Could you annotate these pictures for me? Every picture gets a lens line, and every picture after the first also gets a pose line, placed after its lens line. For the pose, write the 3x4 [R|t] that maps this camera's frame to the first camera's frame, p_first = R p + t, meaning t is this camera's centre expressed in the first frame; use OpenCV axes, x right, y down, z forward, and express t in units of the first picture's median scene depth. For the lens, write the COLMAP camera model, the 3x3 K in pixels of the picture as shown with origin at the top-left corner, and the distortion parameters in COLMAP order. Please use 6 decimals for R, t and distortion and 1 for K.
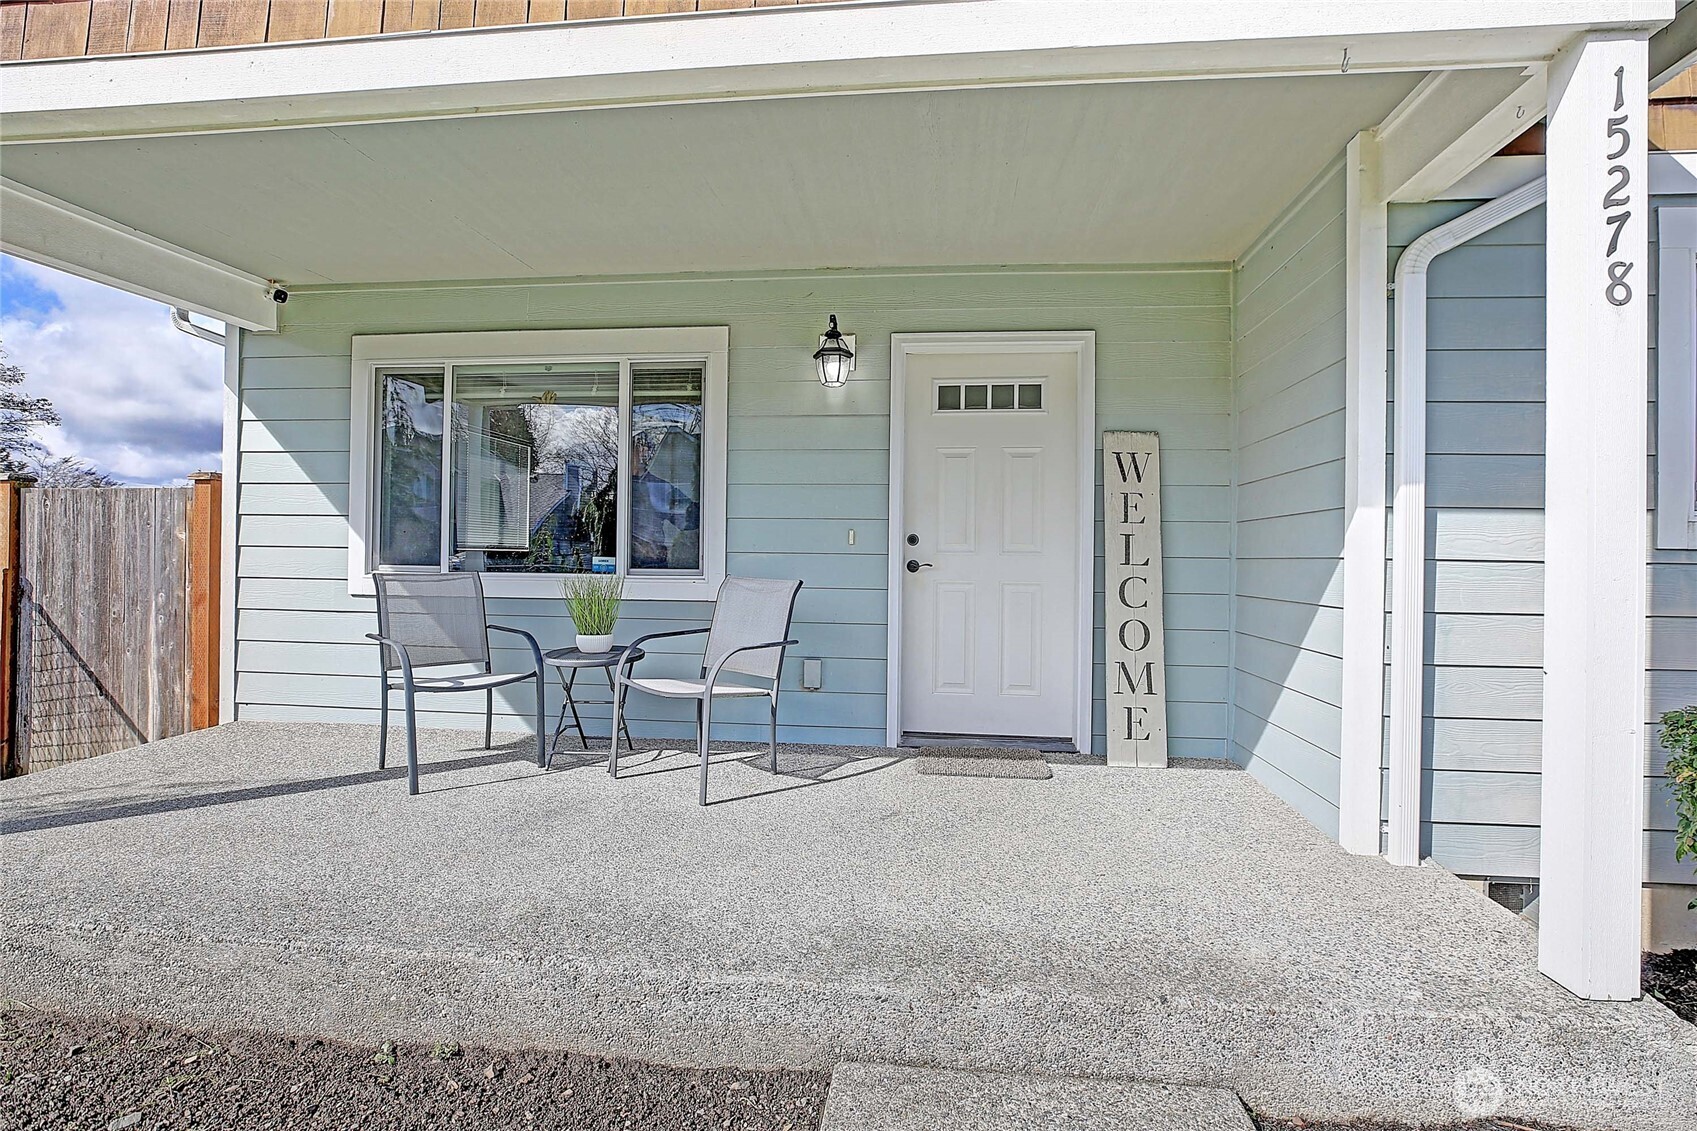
lens RADIAL K [[764.6, 0, 881.8], [0, 764.6, 562.0], [0, 0, 1]] dist [-0.027470, 0.000256]
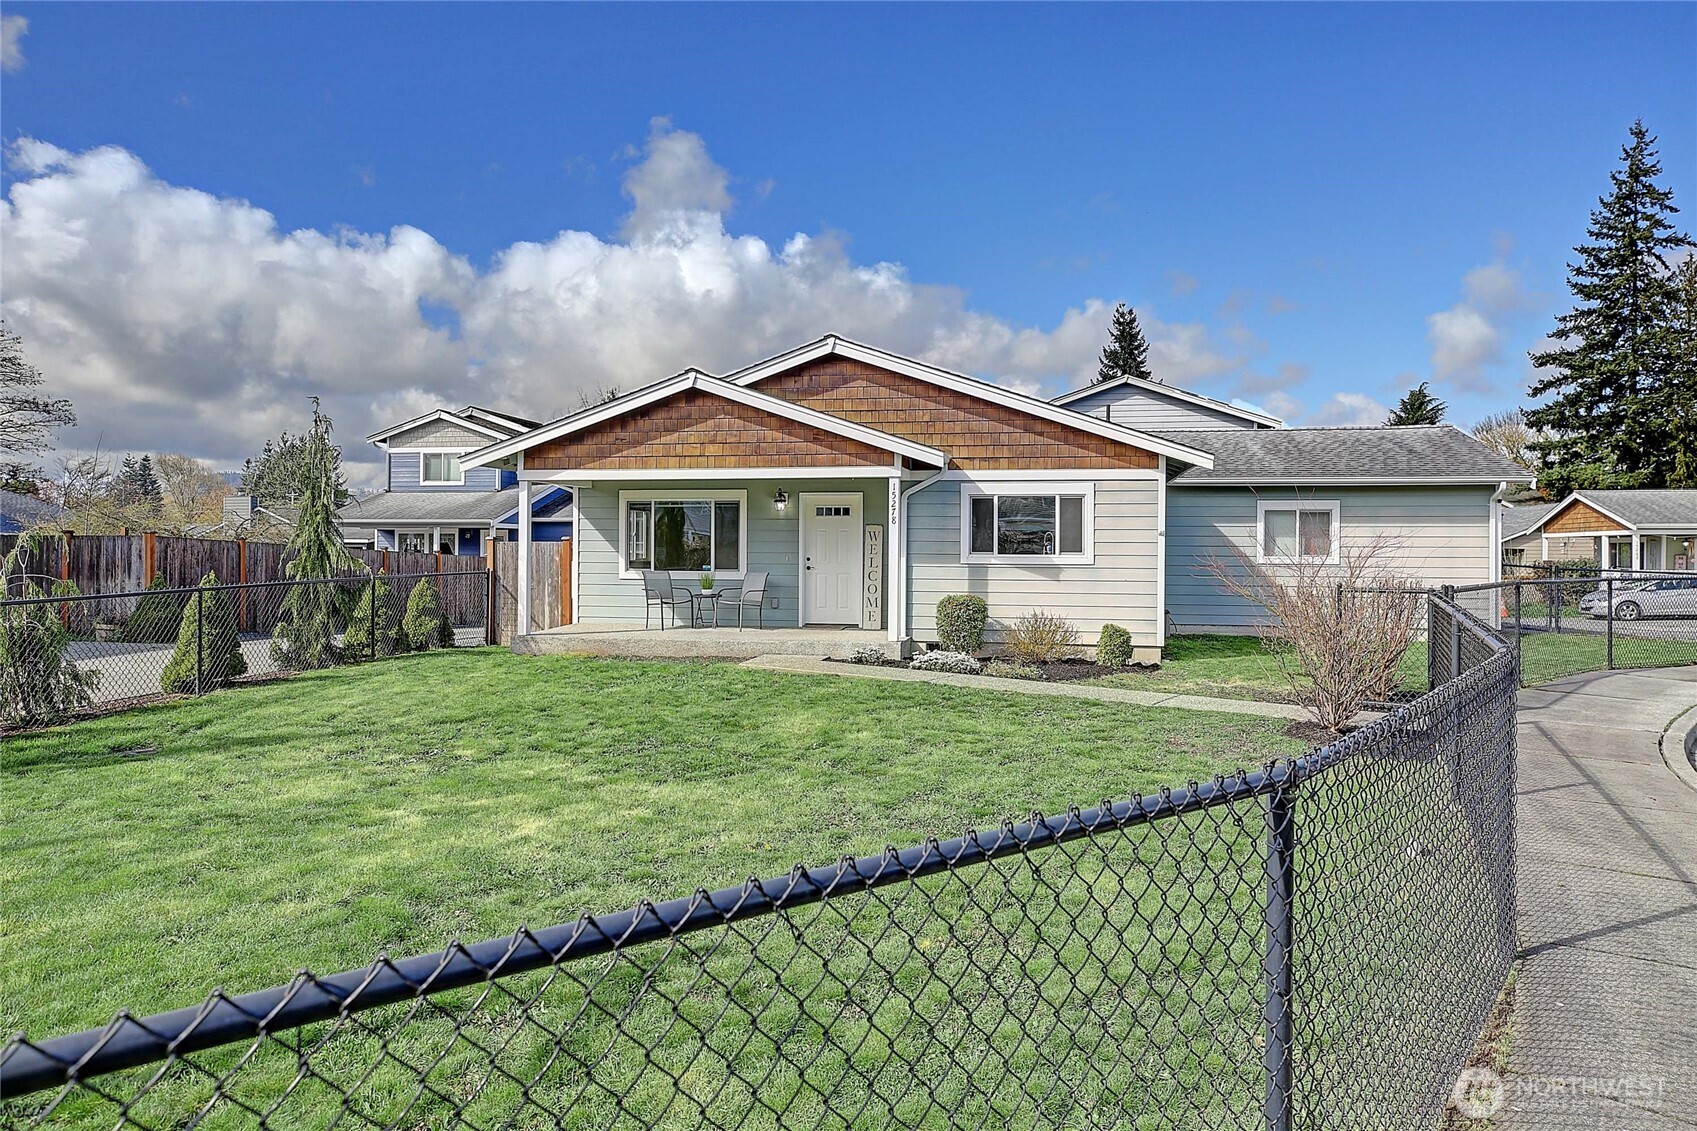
lens RADIAL K [[1110.1, 0, 848.5], [0, 1110.1, 565.5], [0, 0, 1]] dist [0.001991, 0.002038]
pose [[0.993839, -0.005586, -0.110689, 0.687809], [0.006628, 0.999937, 0.009047, -0.043020], [0.110631, -0.009725, 0.993814, -3.354840]]
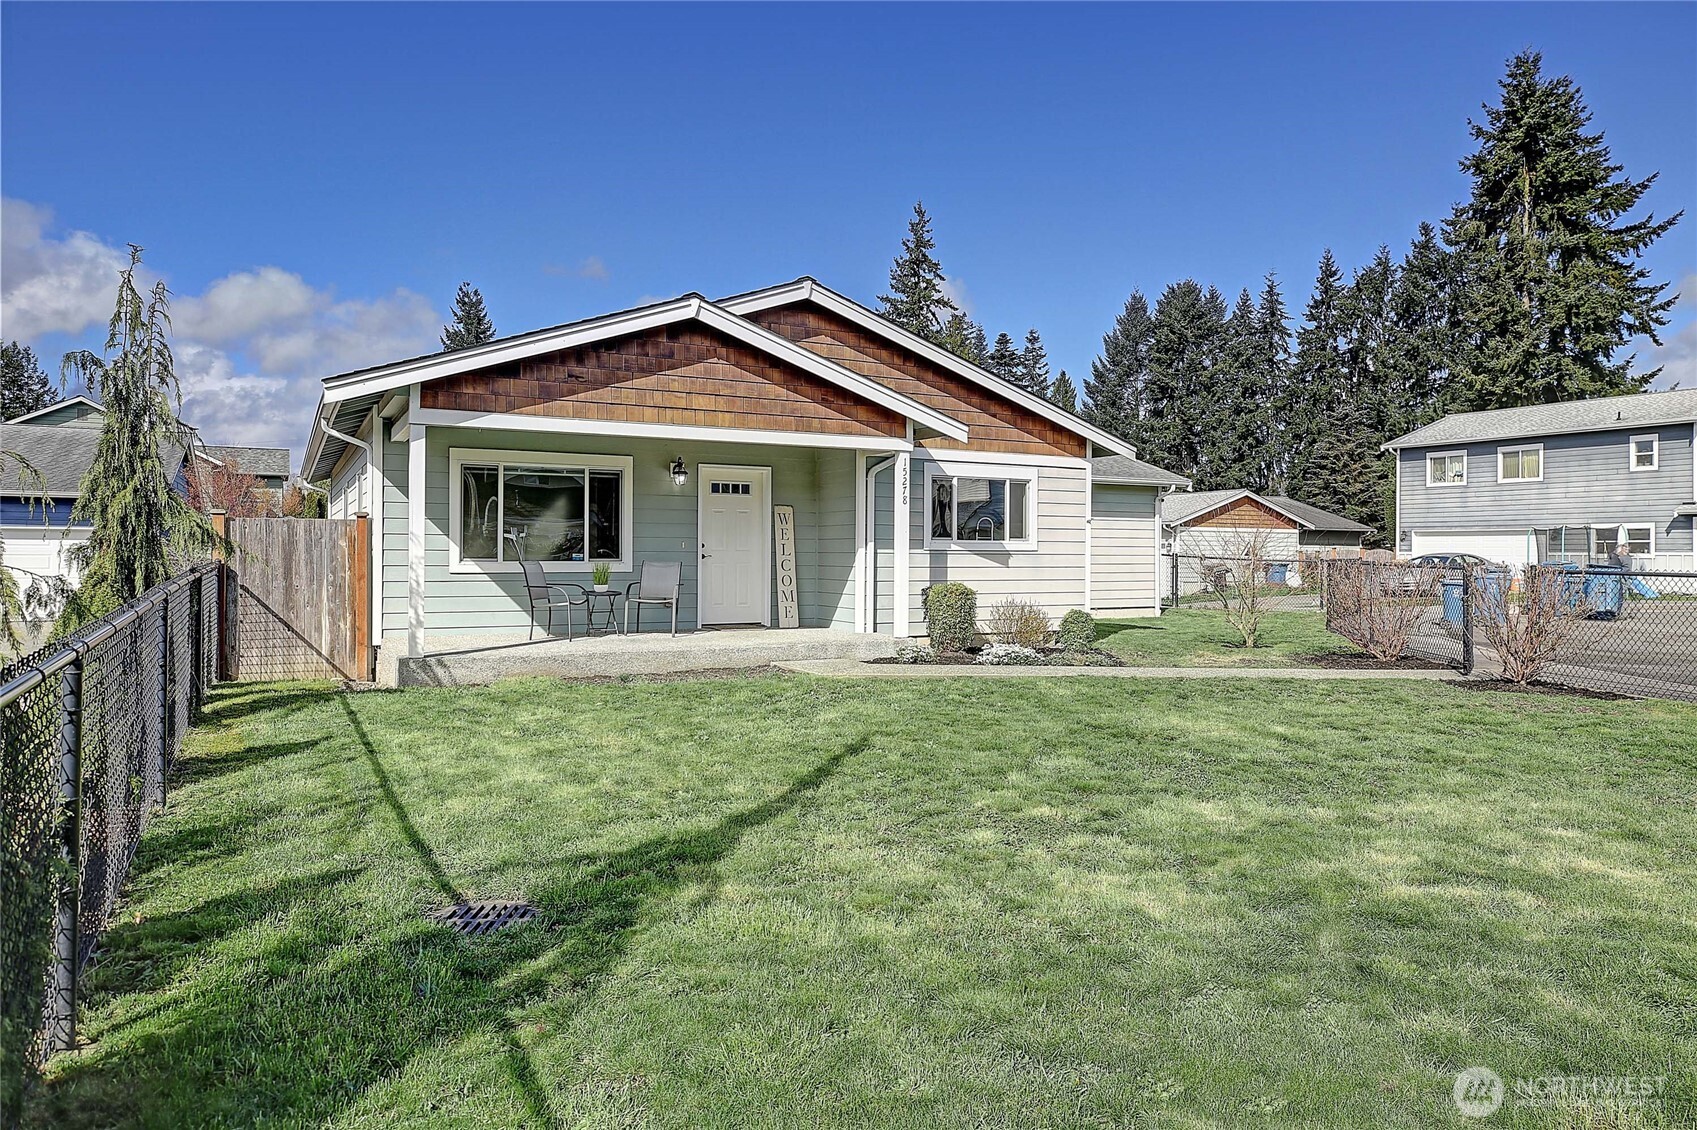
lens RADIAL K [[1109.2, 0, 848.5], [0, 1109.2, 565.0], [0, 0, 1]] dist [0.003051, 0.000243]
pose [[0.827966, -0.013734, 0.560610, -1.591309], [0.006118, 0.999862, 0.015460, -0.019441], [-0.560744, -0.009371, 0.827936, -2.245865]]
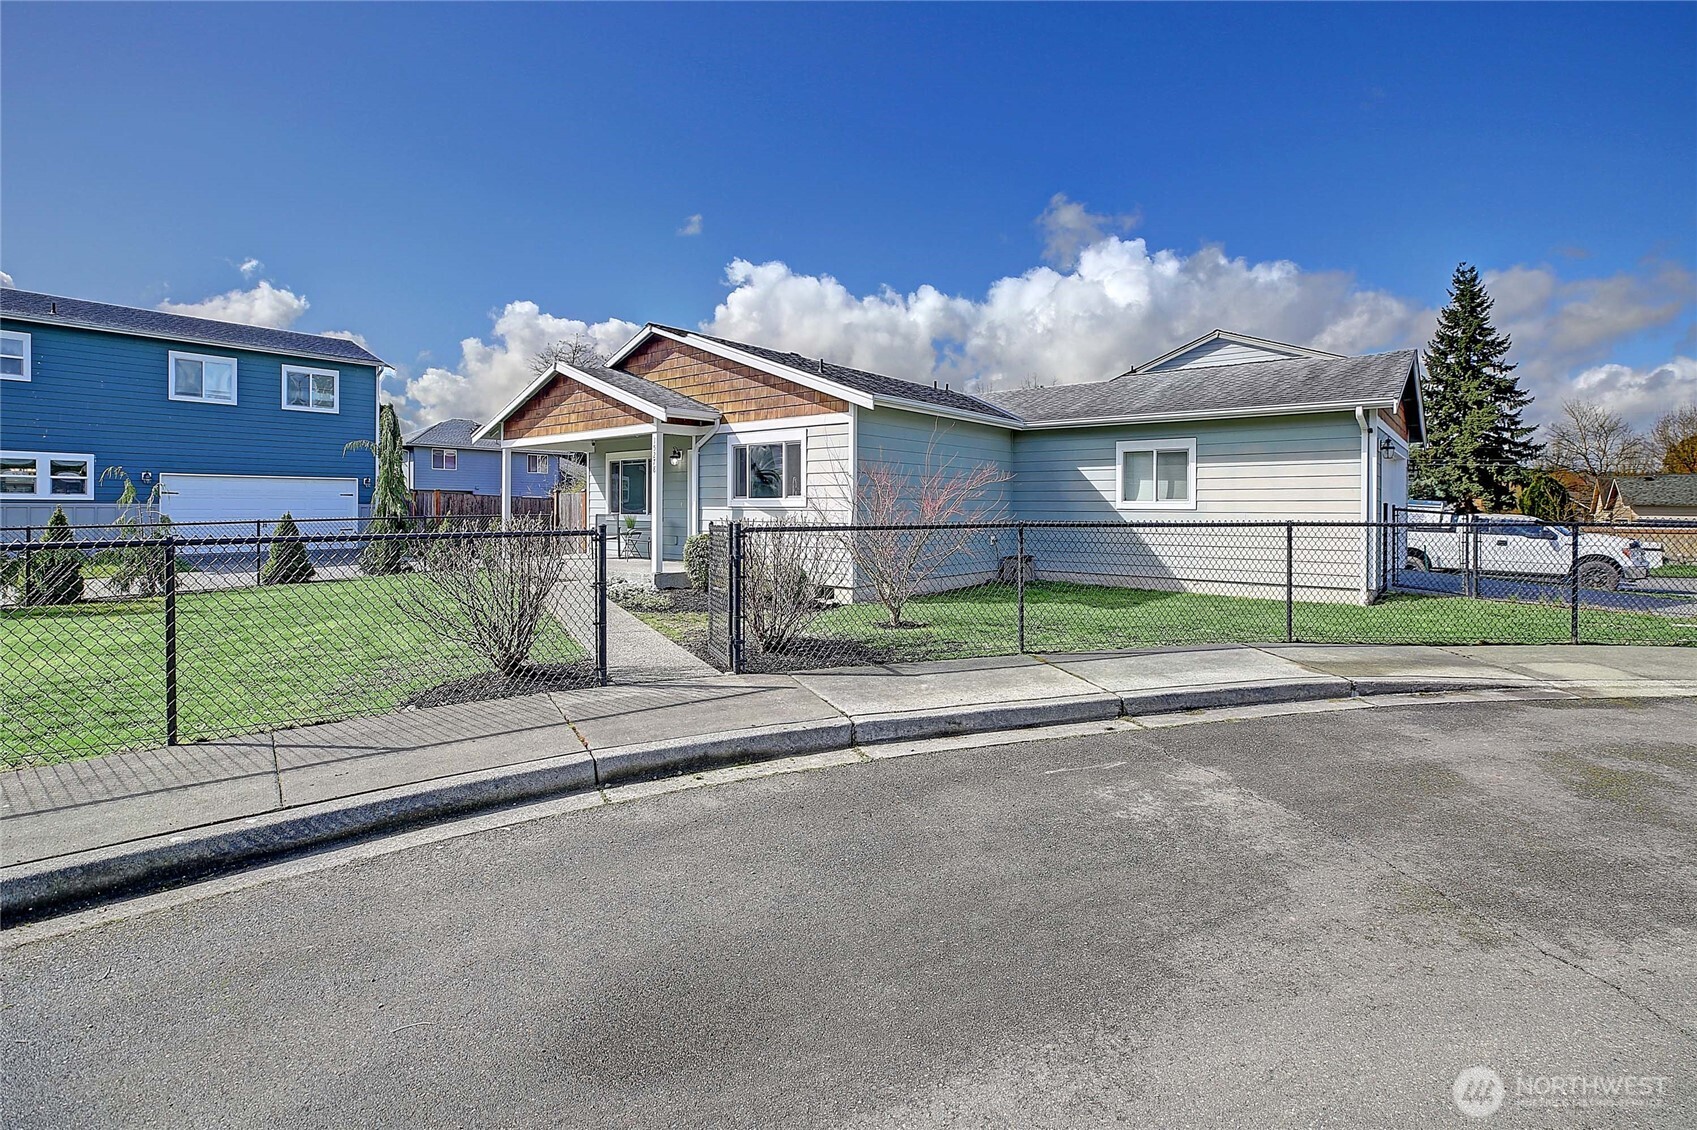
lens RADIAL K [[798.8, 0, 872.1], [0, 798.8, 562.8], [0, 0, 1]] dist [-0.002109, 0.000257]
pose [[0.812659, 0.031400, -0.581893, 3.012087], [0.005161, 0.998120, 0.061069, 0.020944], [0.582717, -0.052631, 0.810969, -1.673915]]
